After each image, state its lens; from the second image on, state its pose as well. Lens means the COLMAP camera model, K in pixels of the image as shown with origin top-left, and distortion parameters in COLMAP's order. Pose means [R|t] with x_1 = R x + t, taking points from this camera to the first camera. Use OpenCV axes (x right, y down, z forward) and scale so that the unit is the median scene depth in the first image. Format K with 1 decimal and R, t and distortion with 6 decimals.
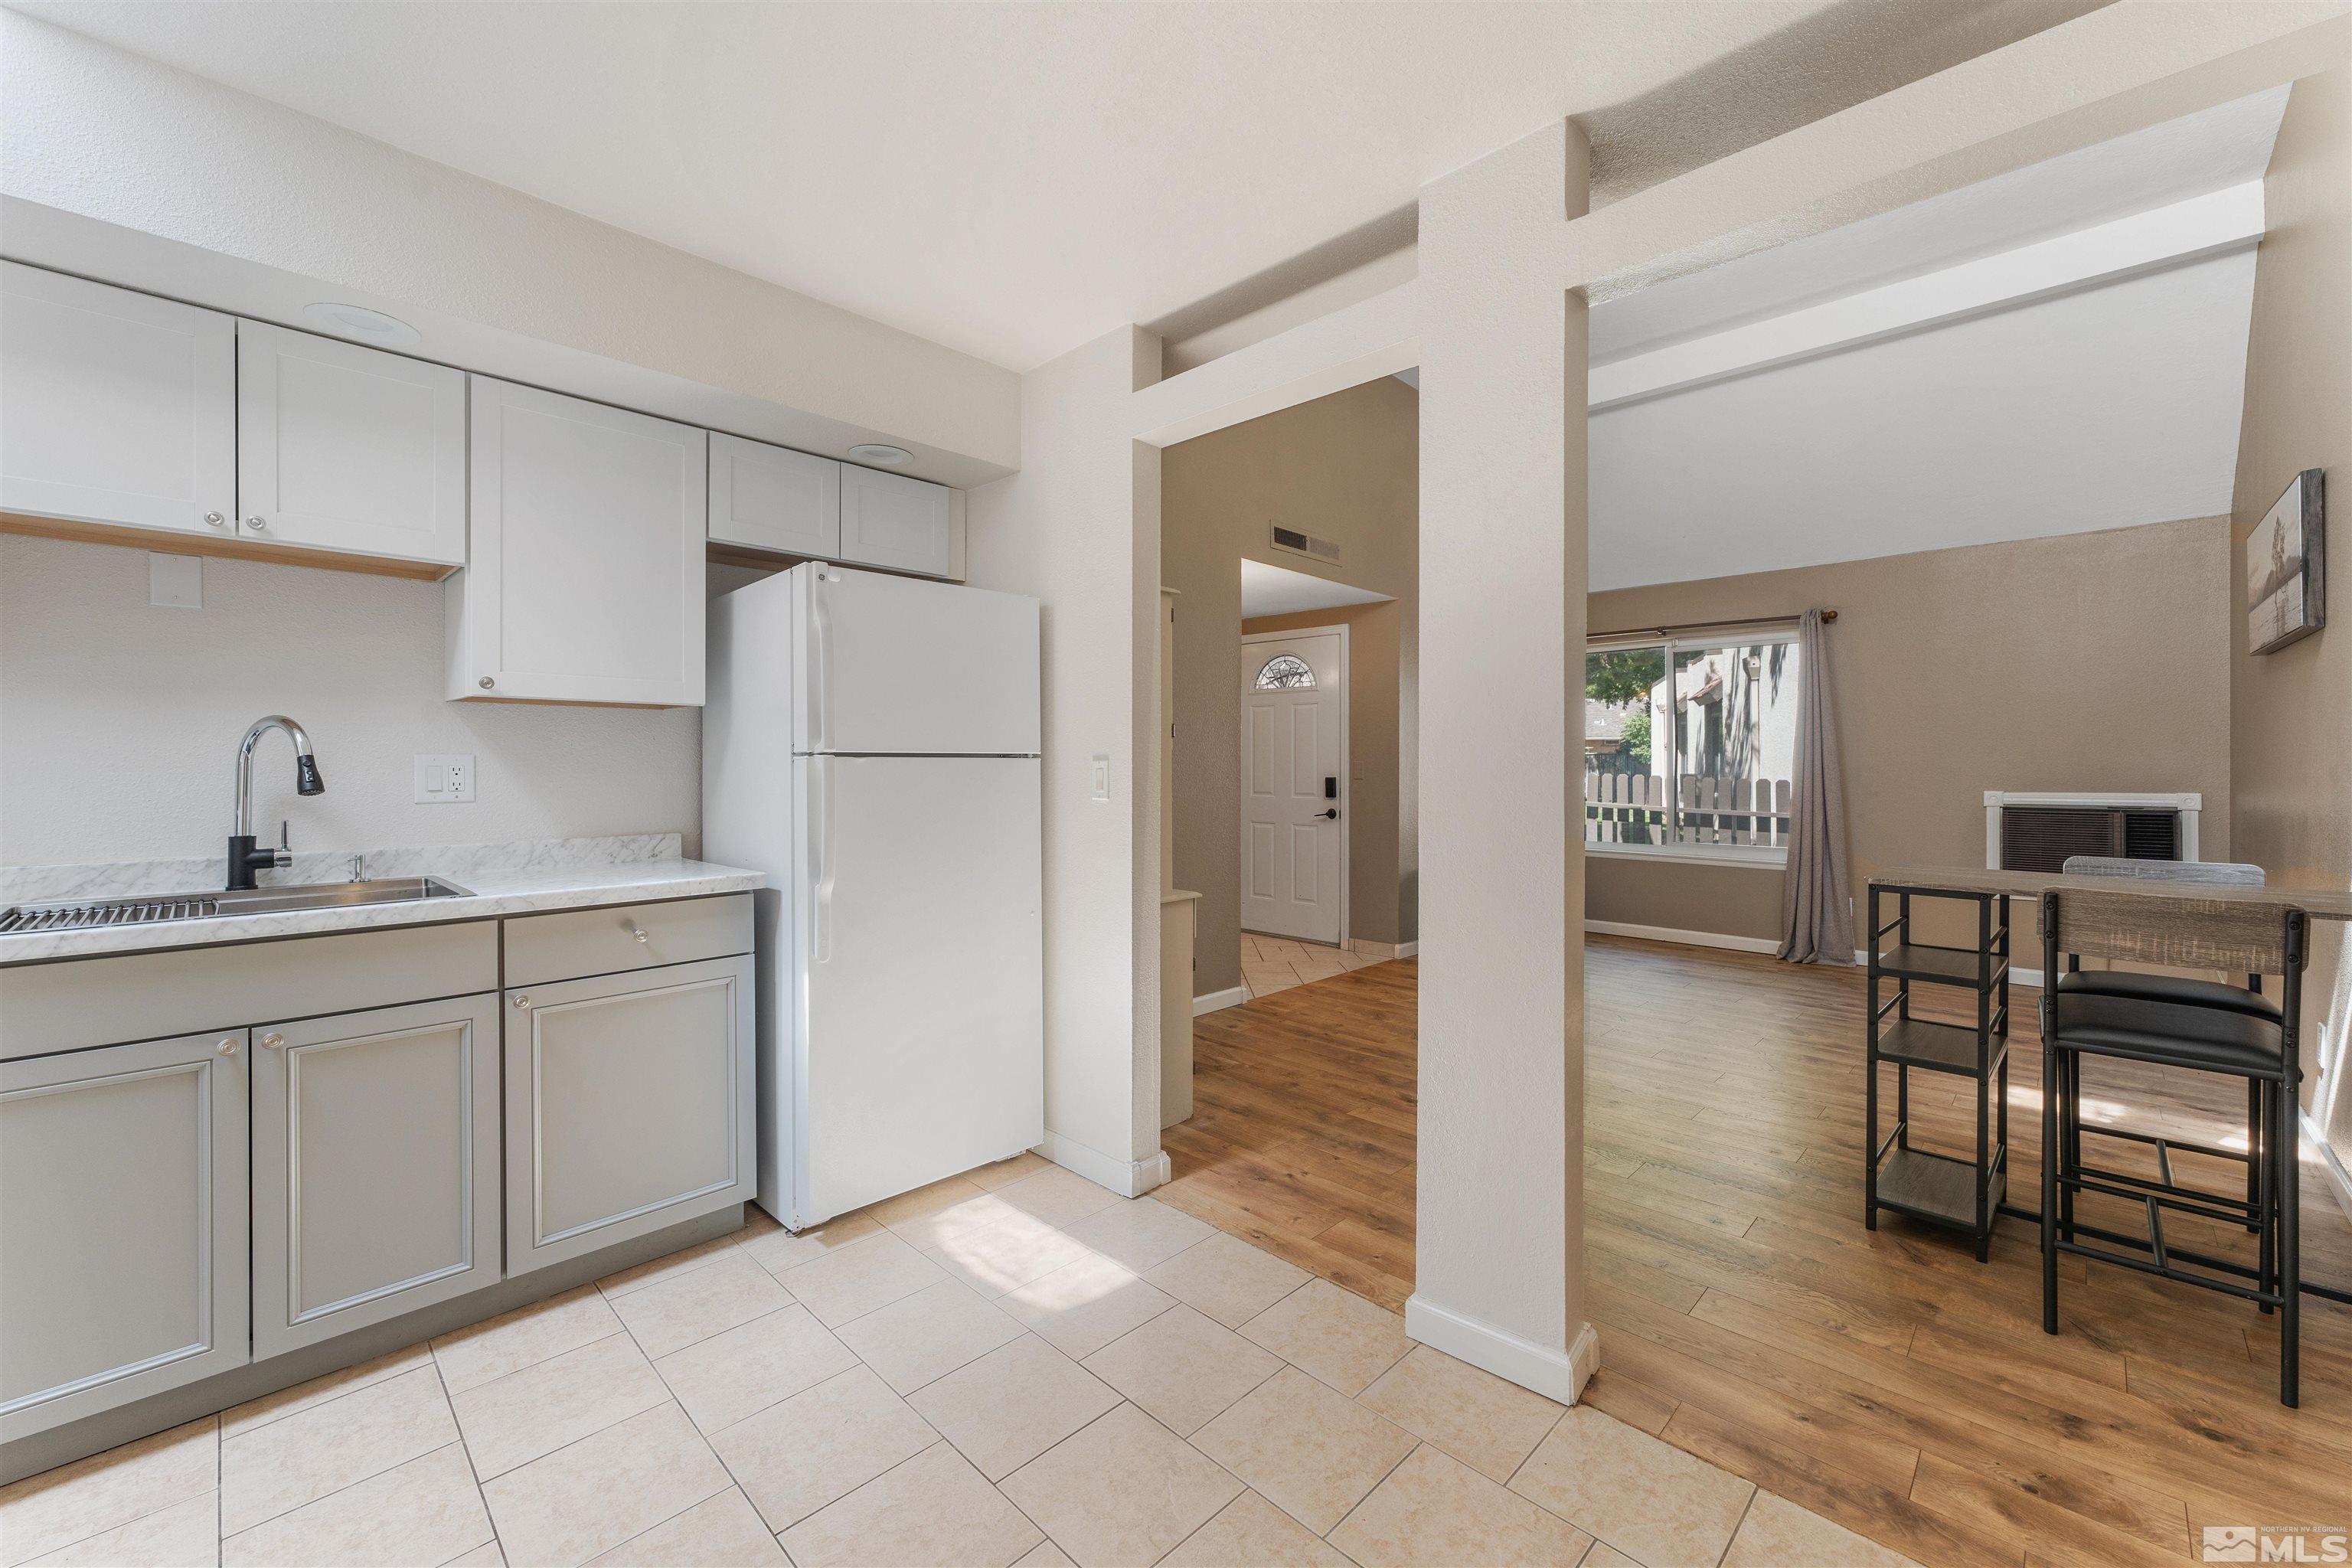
lens RADIAL K [[936.5, 0, 1169.4], [0, 936.5, 764.2], [0, 0, 1]] dist [0.000859, -0.000327]
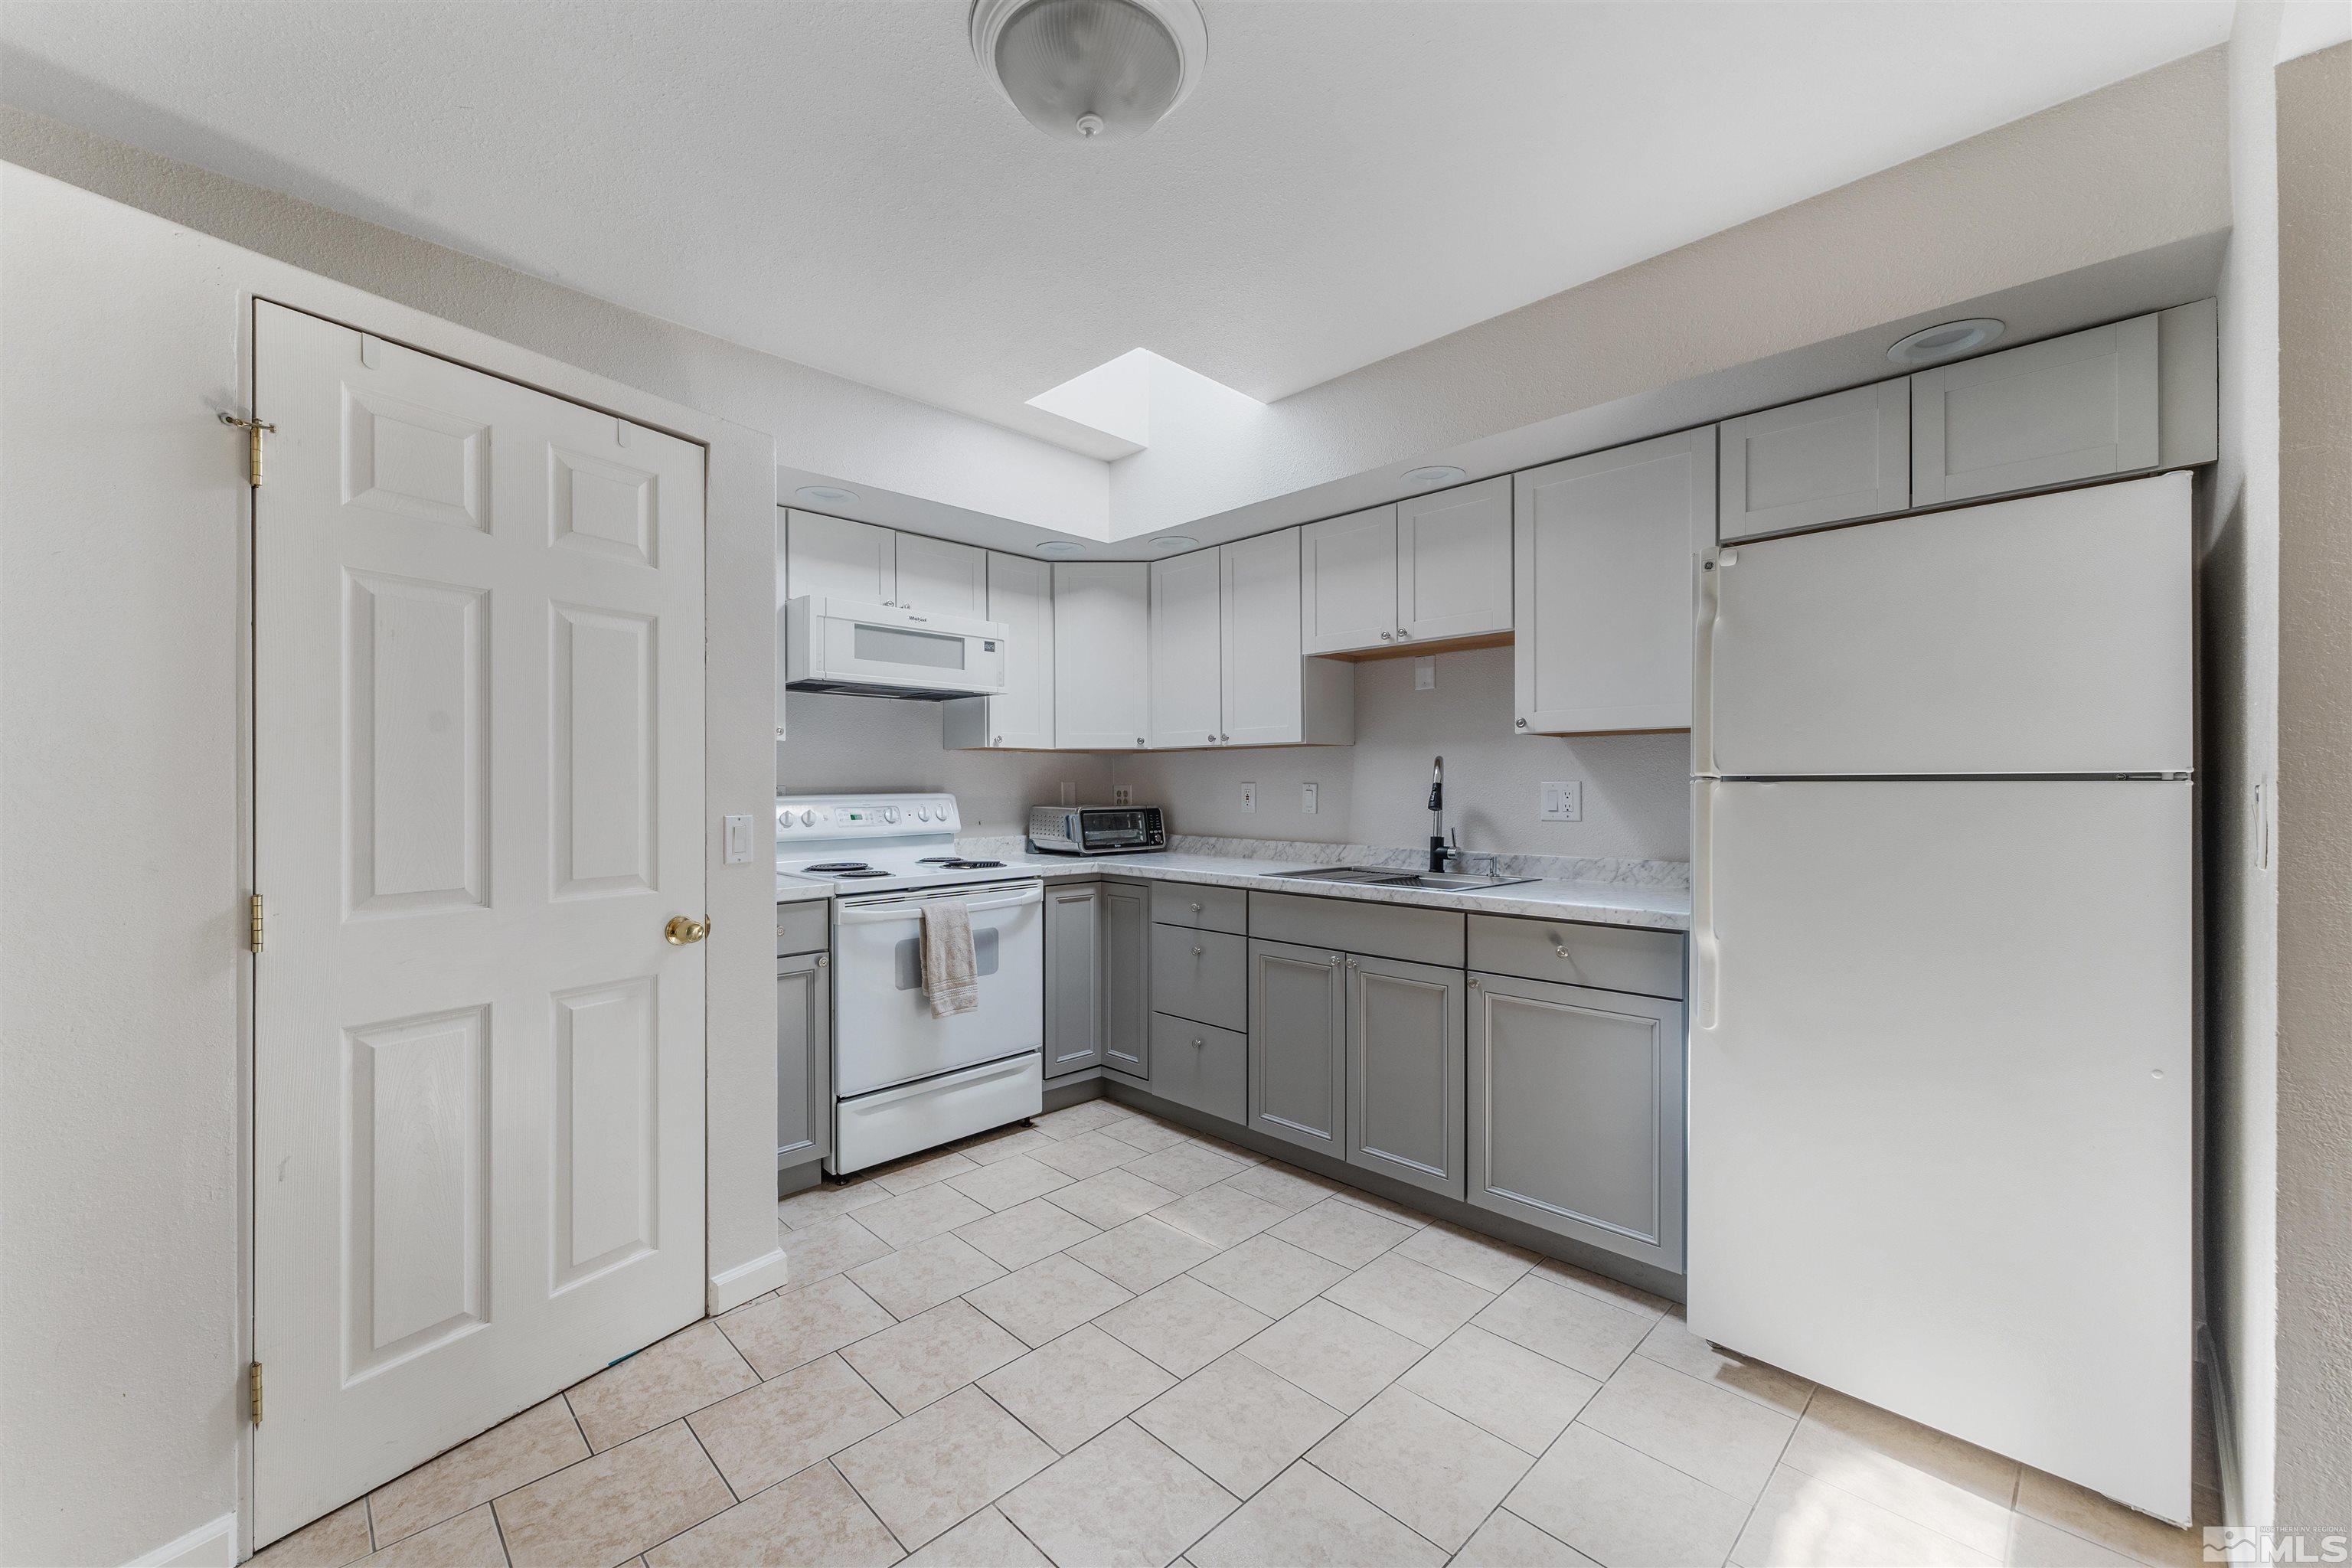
lens RADIAL K [[936.5, 0, 1184.2], [0, 936.5, 784.1], [0, 0, 1]] dist [0.000859, -0.000327]
pose [[-0.007790, -0.002728, -0.999966, 0.387694], [-0.000600, 0.999996, -0.002723, -0.002712], [0.999969, 0.000578, -0.007791, 0.450936]]
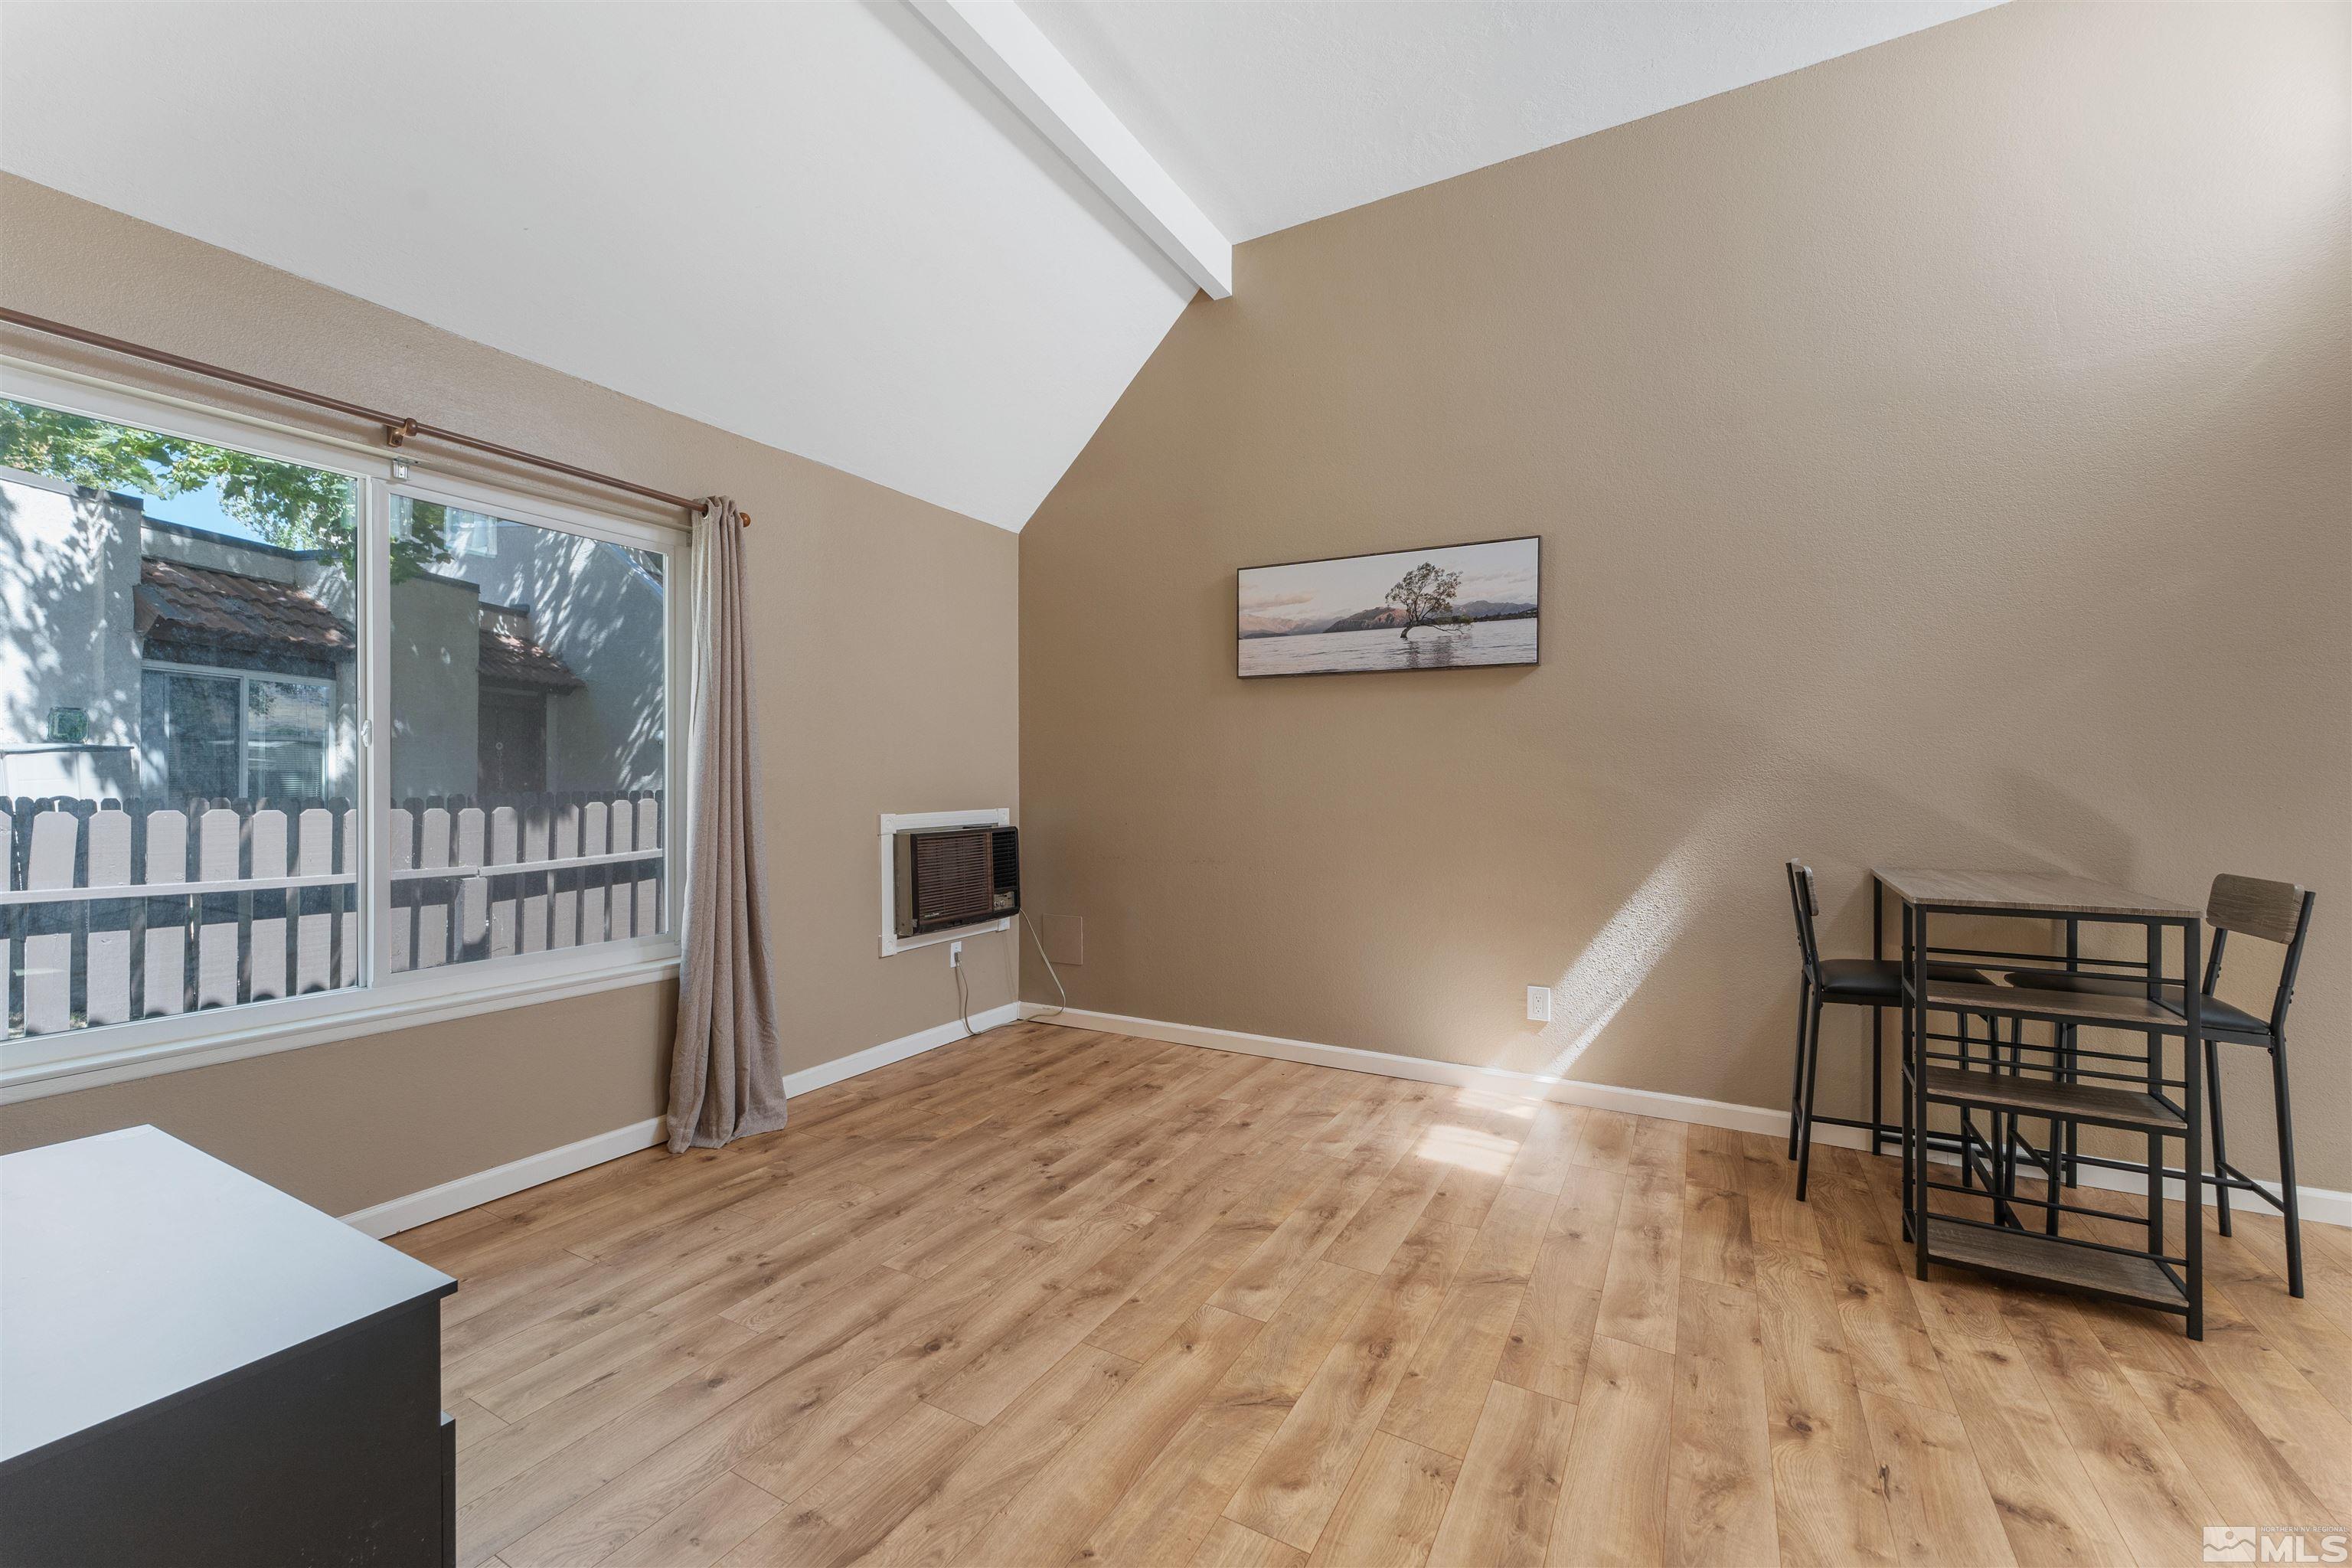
lens RADIAL K [[936.5, 0, 1175.8], [0, 936.5, 780.7], [0, 0, 1]] dist [0.000859, -0.000327]
pose [[-0.257441, -0.000546, 0.966294, 0.160394], [0.002046, 0.999997, 0.001111, 0.003055], [-0.966292, 0.002263, -0.257439, 1.794907]]
